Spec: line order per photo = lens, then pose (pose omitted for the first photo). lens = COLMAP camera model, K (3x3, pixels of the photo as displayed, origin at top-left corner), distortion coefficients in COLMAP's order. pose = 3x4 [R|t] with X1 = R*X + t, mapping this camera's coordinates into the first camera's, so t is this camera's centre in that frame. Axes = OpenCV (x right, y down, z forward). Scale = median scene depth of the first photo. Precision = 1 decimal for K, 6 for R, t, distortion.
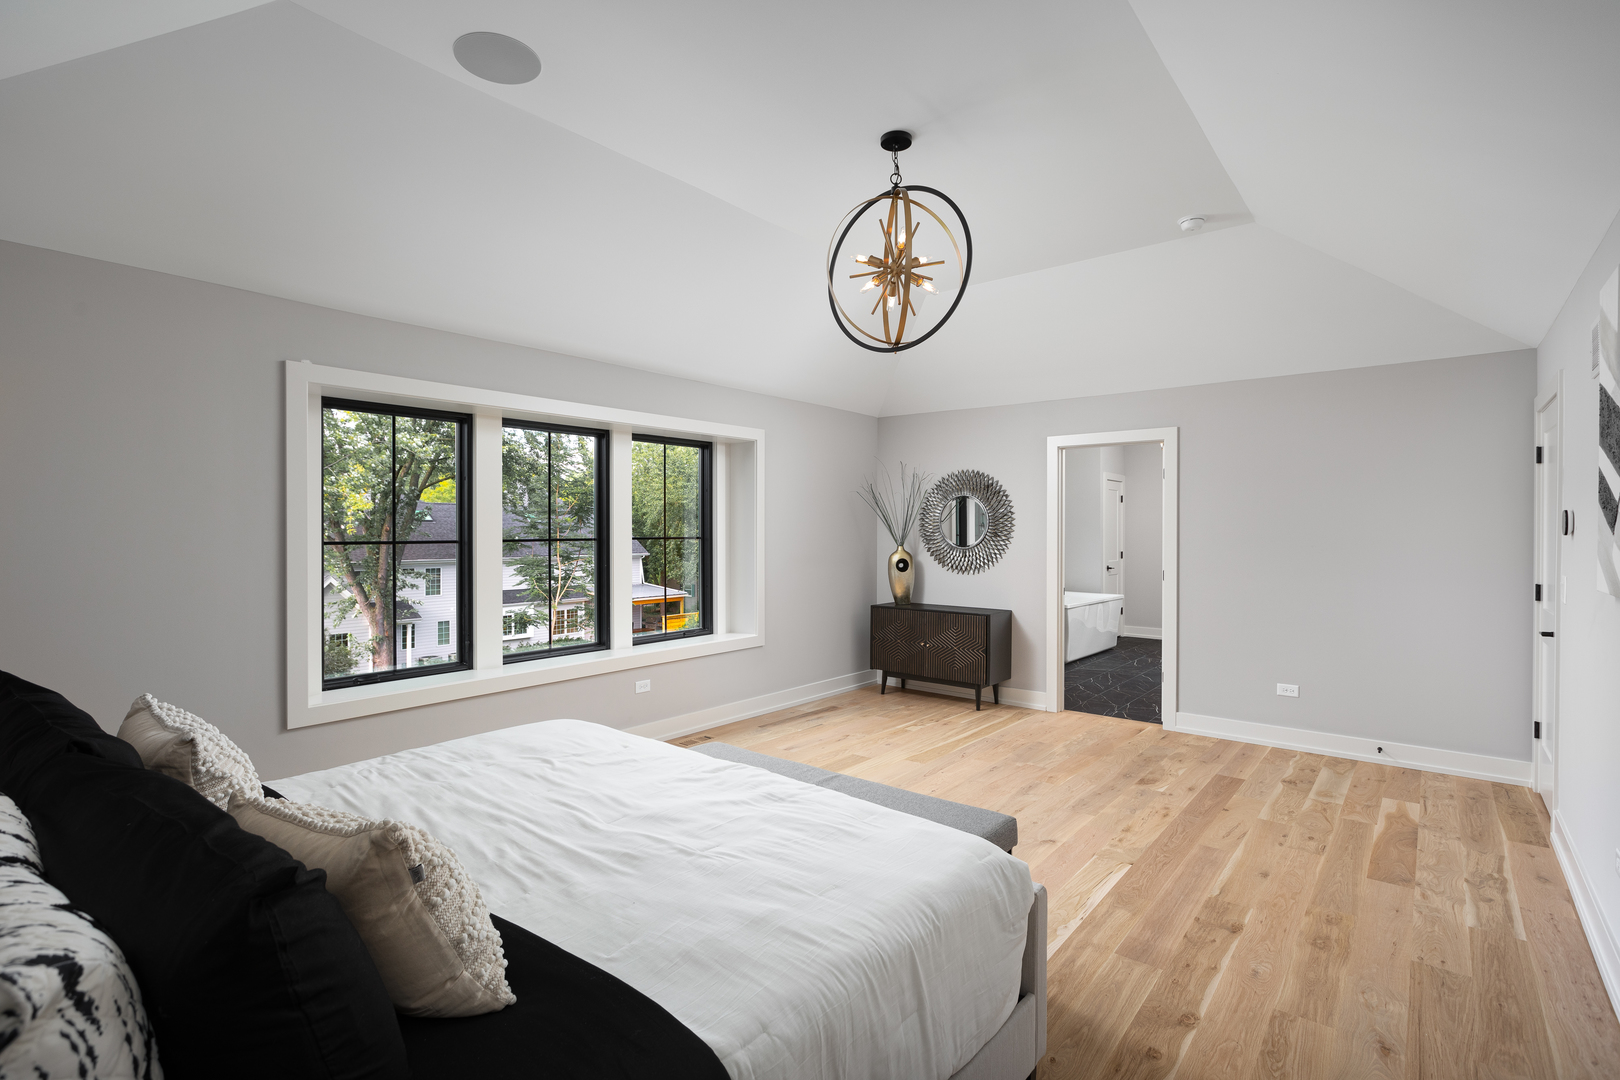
lens RADIAL K [[789.8, 0, 810.7], [0, 789.8, 535.8], [0, 0, 1]] dist [0.011472, 0.000307]
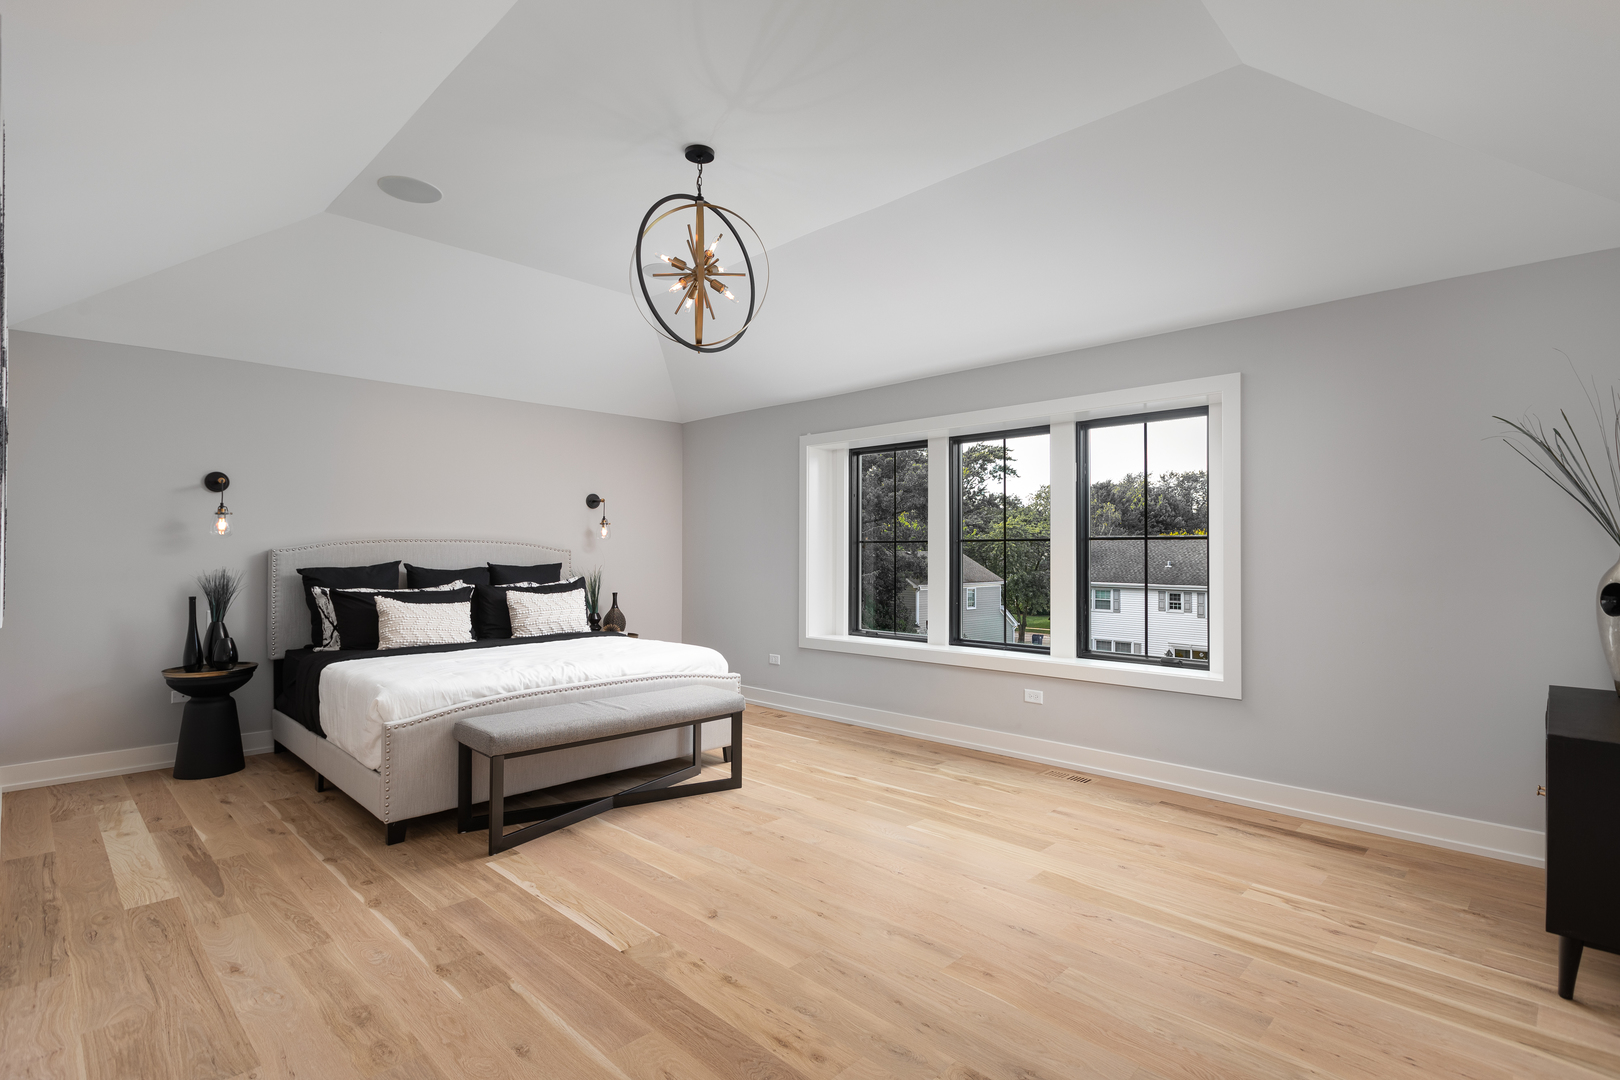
lens RADIAL K [[789.8, 0, 811.5], [0, 789.8, 544.7], [0, 0, 1]] dist [0.011472, 0.000307]
pose [[-0.113715, -0.010534, -0.993458, 1.288647], [-0.008406, 0.999918, -0.009640, 0.031127], [0.993478, 0.007255, -0.113795, 1.420466]]
